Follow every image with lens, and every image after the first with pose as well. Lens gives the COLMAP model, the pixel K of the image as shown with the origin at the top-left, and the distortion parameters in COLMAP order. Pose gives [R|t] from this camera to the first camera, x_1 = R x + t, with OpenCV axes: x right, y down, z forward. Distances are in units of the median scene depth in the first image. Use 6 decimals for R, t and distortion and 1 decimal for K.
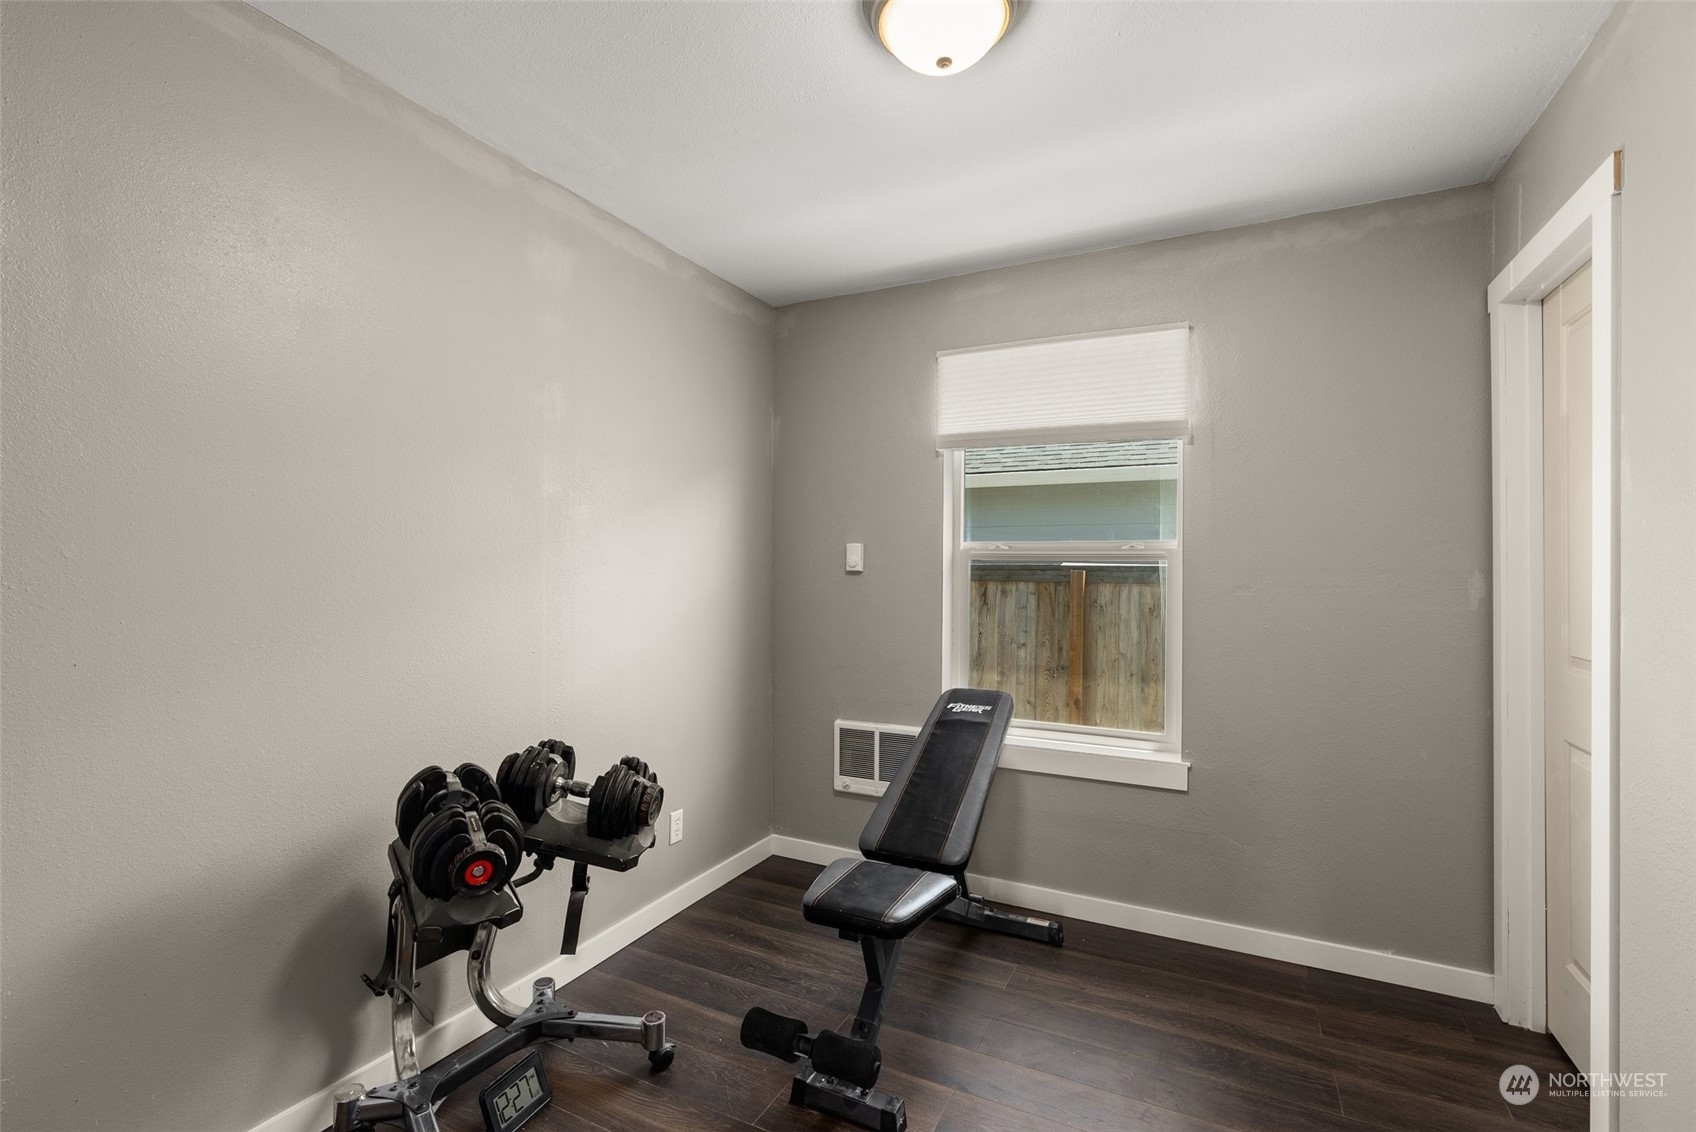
lens RADIAL K [[775.7, 0, 845.9], [0, 775.7, 568.4], [0, 0, 1]] dist [-0.003754, 0.003618]
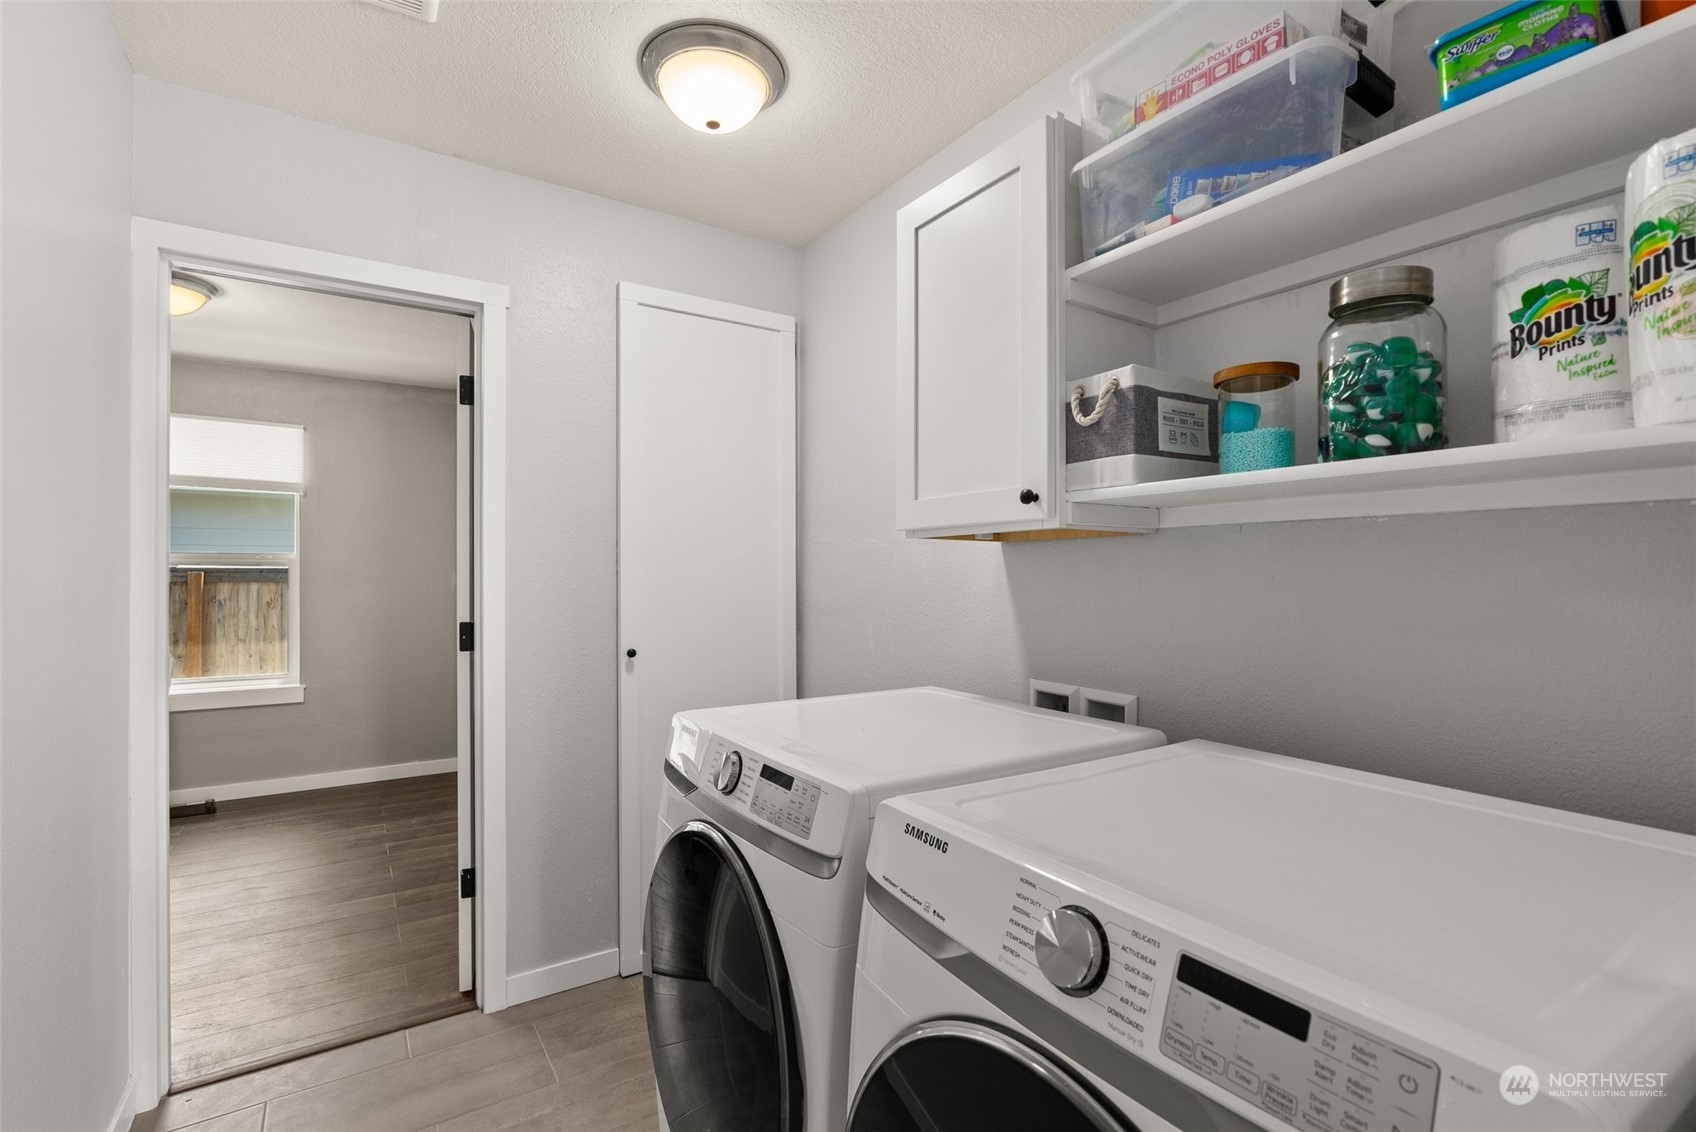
lens RADIAL K [[775.7, 0, 845.9], [0, 775.7, 568.4], [0, 0, 1]] dist [-0.003754, 0.003618]
pose [[0.511731, -0.004338, 0.859135, -0.209067], [0.002690, 0.999990, 0.003447, -0.004625], [-0.859142, 0.000547, 0.511738, -0.454765]]
